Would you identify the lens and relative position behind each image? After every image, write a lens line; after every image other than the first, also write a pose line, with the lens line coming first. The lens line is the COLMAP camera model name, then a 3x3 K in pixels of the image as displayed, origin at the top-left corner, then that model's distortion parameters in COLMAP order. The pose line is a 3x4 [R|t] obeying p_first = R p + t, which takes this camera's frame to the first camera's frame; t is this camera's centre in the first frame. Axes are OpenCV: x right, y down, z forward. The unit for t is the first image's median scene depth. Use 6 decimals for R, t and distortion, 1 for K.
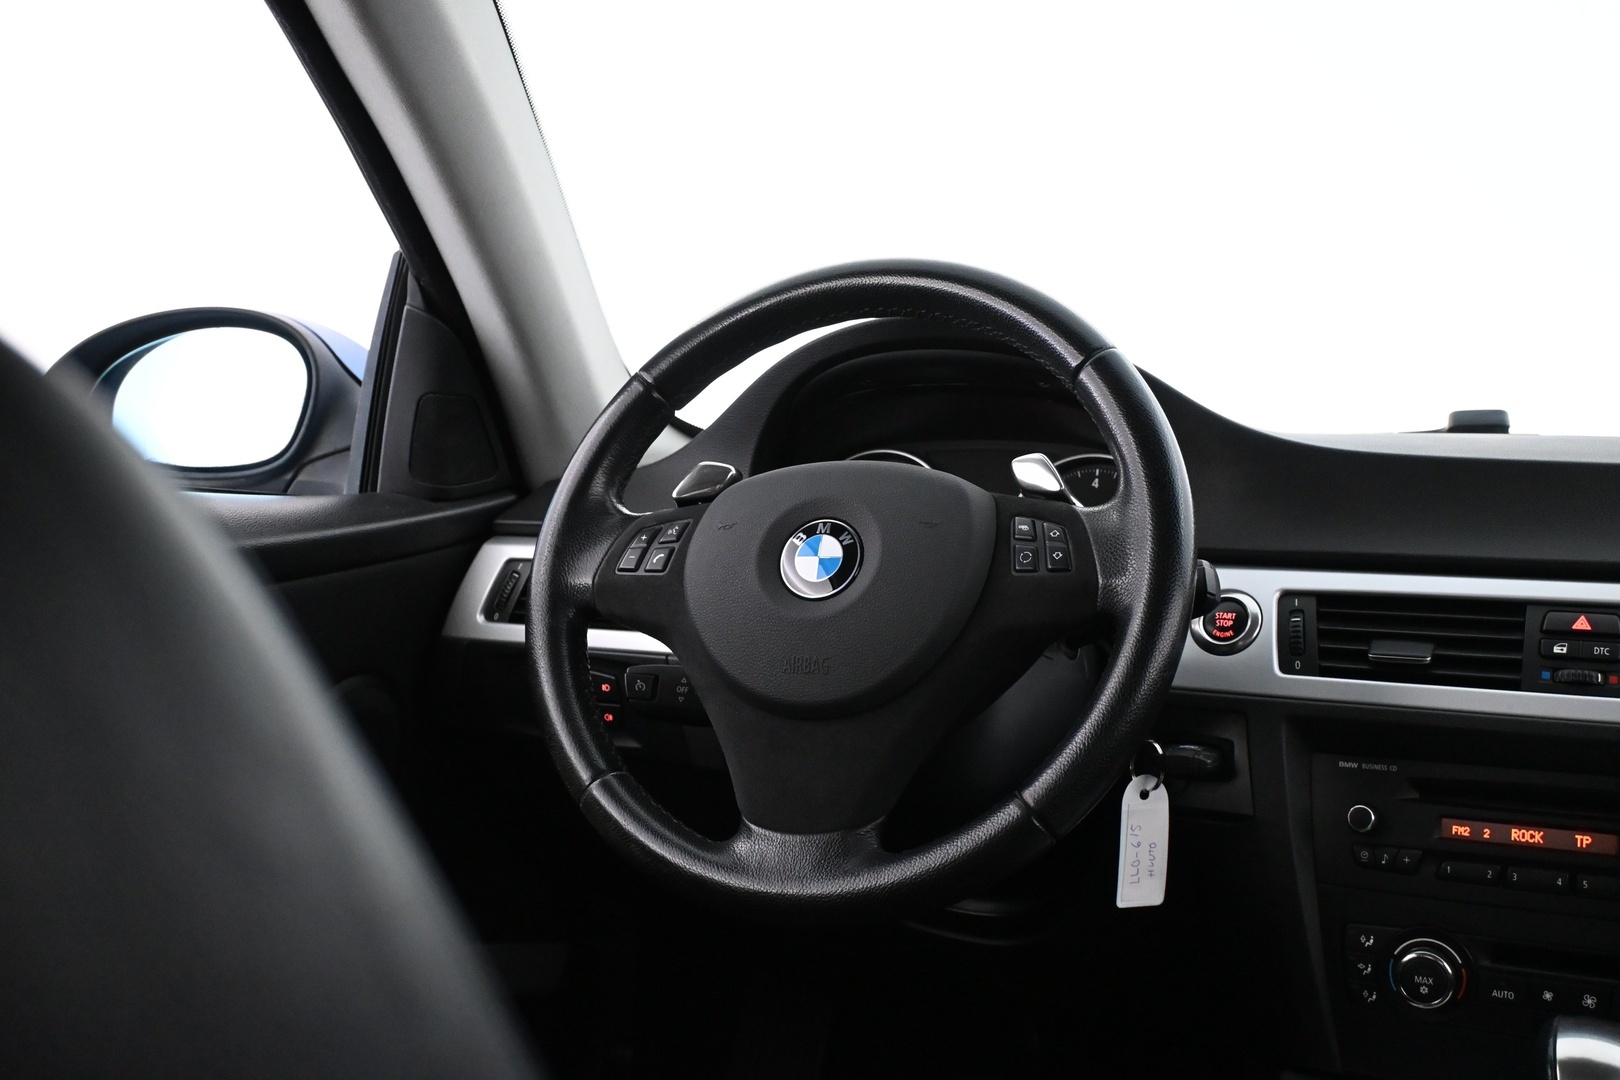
lens RADIAL K [[1728.7, 0, 813.8], [0, 1728.7, 527.1], [0, 0, 1]] dist [-0.005265, -0.006095]
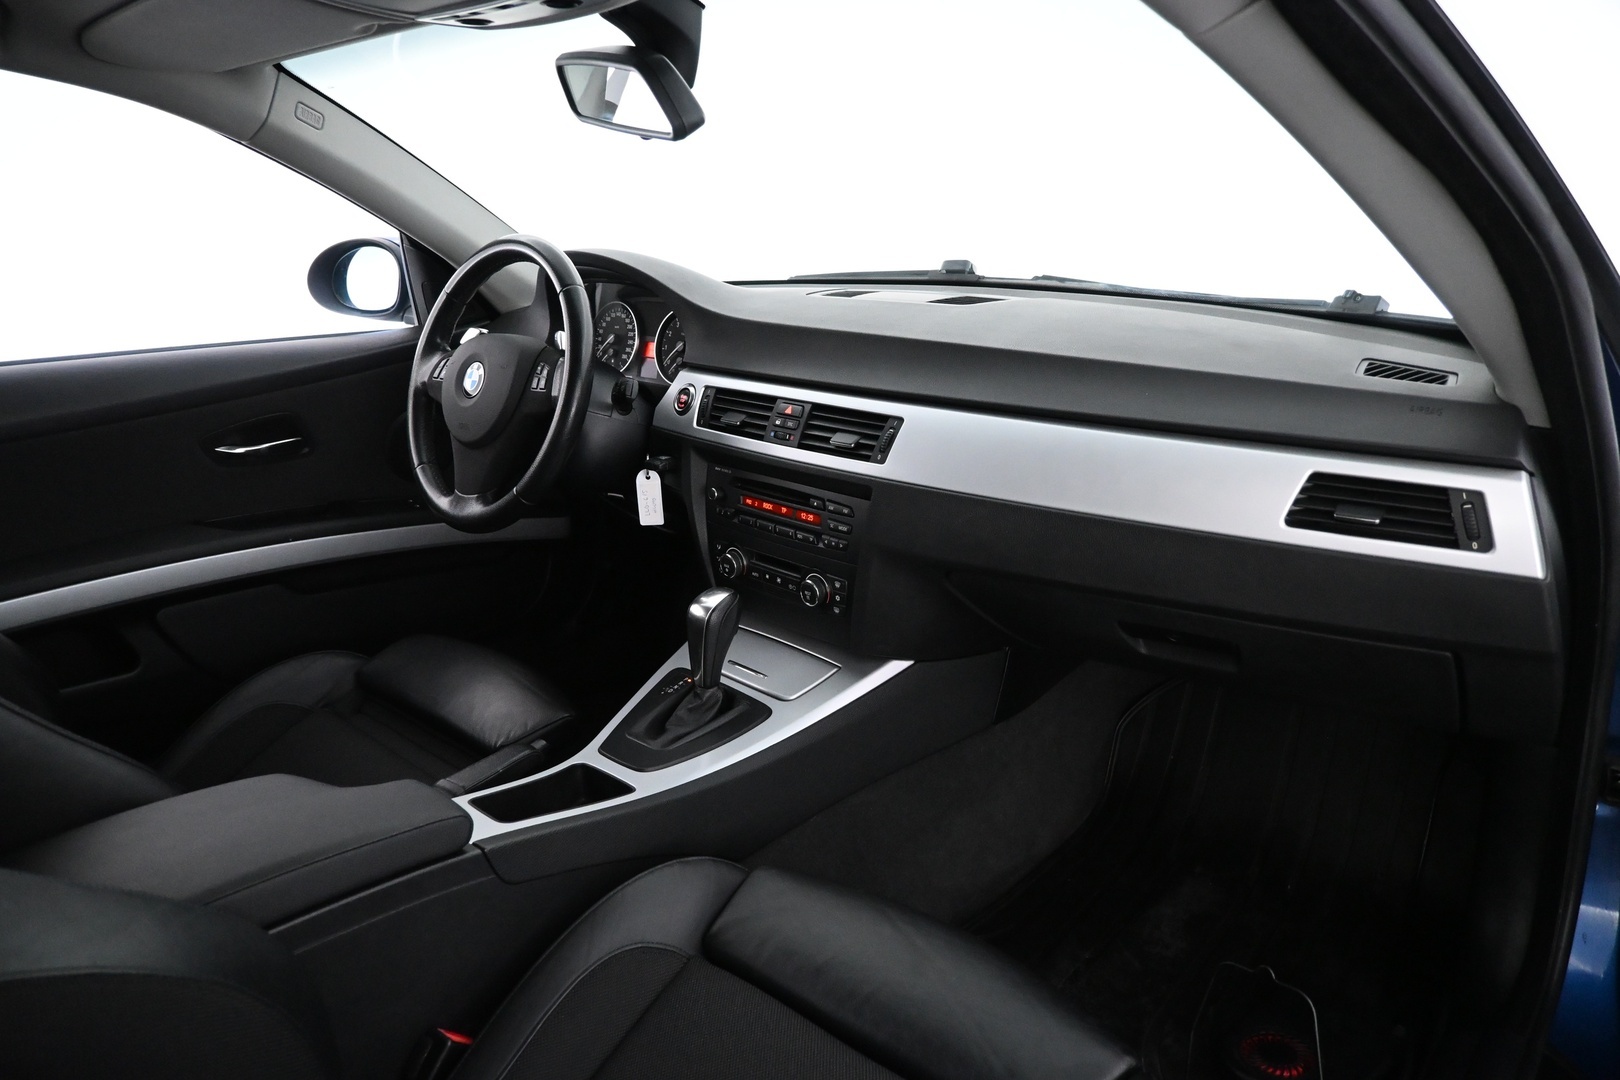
lens RADIAL K [[1091.8, 0, 808.8], [0, 1091.8, 536.2], [0, 0, 1]] dist [-0.006555, 0.000629]
pose [[0.940241, 0.052015, -0.336513, 0.904210], [0.047767, 0.958343, 0.281596, -0.167484], [0.337142, -0.280842, 0.898589, -0.231850]]
